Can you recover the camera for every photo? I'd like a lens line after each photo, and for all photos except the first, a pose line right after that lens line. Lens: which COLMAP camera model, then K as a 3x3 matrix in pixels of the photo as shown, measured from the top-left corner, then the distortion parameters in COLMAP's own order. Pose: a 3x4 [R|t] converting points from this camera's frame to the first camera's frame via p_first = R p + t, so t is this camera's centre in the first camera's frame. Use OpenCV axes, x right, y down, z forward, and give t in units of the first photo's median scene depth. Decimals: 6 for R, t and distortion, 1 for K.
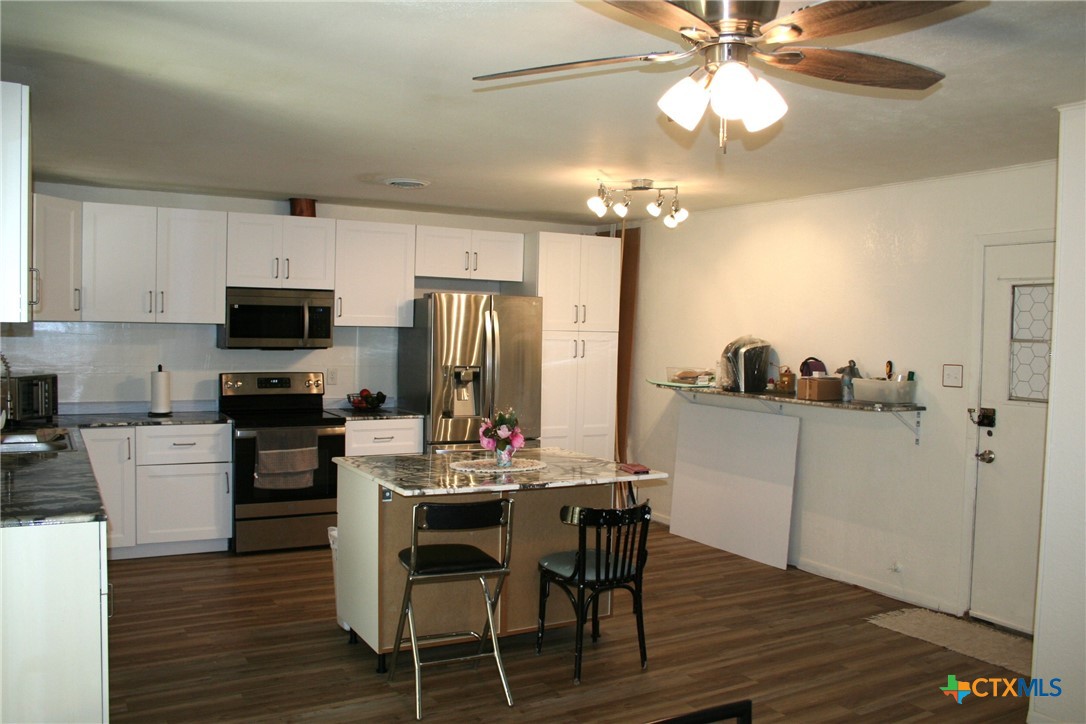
lens RADIAL K [[897.1, 0, 526.9], [0, 897.1, 376.1], [0, 0, 1]] dist [-0.160644, 0.140894]
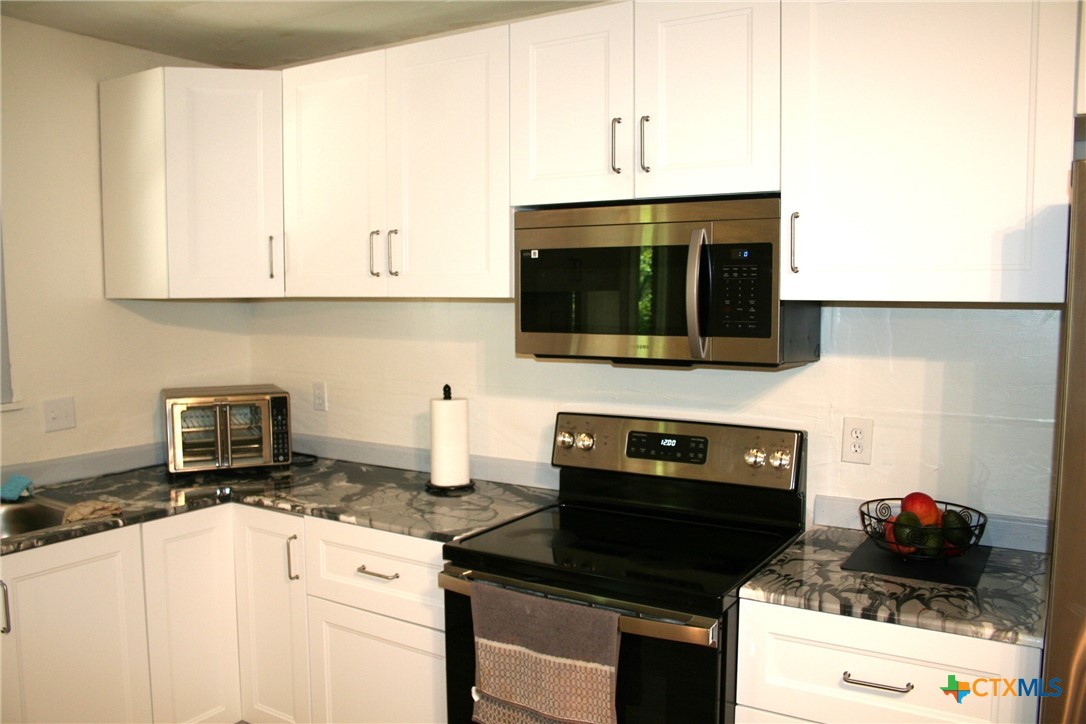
lens RADIAL K [[897.1, 0, 526.9], [0, 897.1, 376.1], [0, 0, 1]] dist [-0.160644, 0.140894]
pose [[0.478404, 0.059731, -0.876106, 0.029925], [-0.034990, 0.998188, 0.048948, -0.041558], [0.877442, 0.007238, 0.479627, 0.769365]]
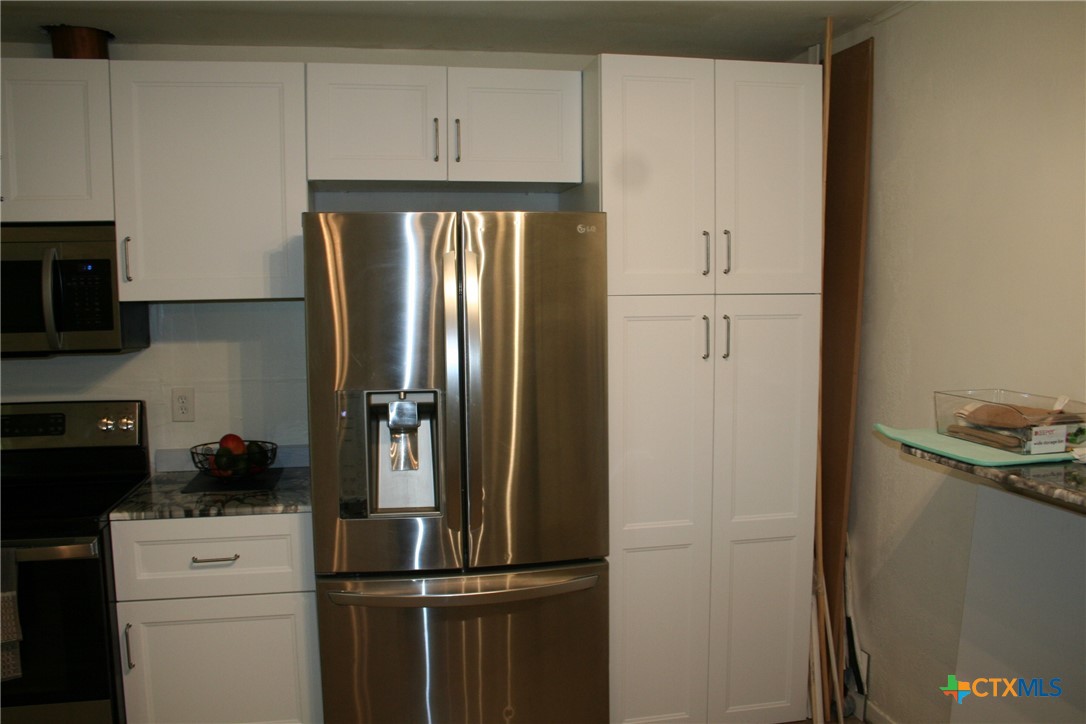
lens RADIAL K [[897.1, 0, 526.9], [0, 897.1, 376.1], [0, 0, 1]] dist [-0.160644, 0.140894]
pose [[0.946961, -0.001502, -0.321345, 0.121145], [0.014169, 0.999212, 0.037084, -0.032732], [0.321036, -0.039670, 0.946236, 0.657838]]
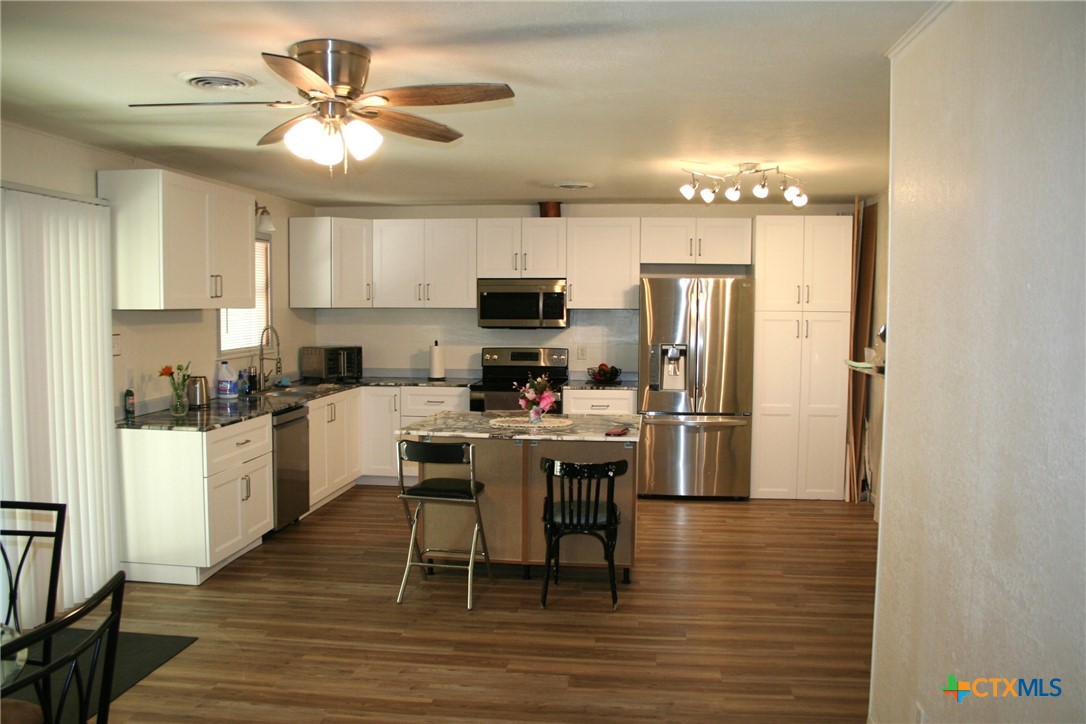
lens RADIAL K [[897.1, 0, 526.9], [0, 897.1, 376.1], [0, 0, 1]] dist [-0.160644, 0.140894]
pose [[0.803740, 0.028589, -0.594294, 0.452952], [-0.018640, 0.999565, 0.022875, 0.006494], [0.594689, -0.007308, 0.803923, 0.018369]]
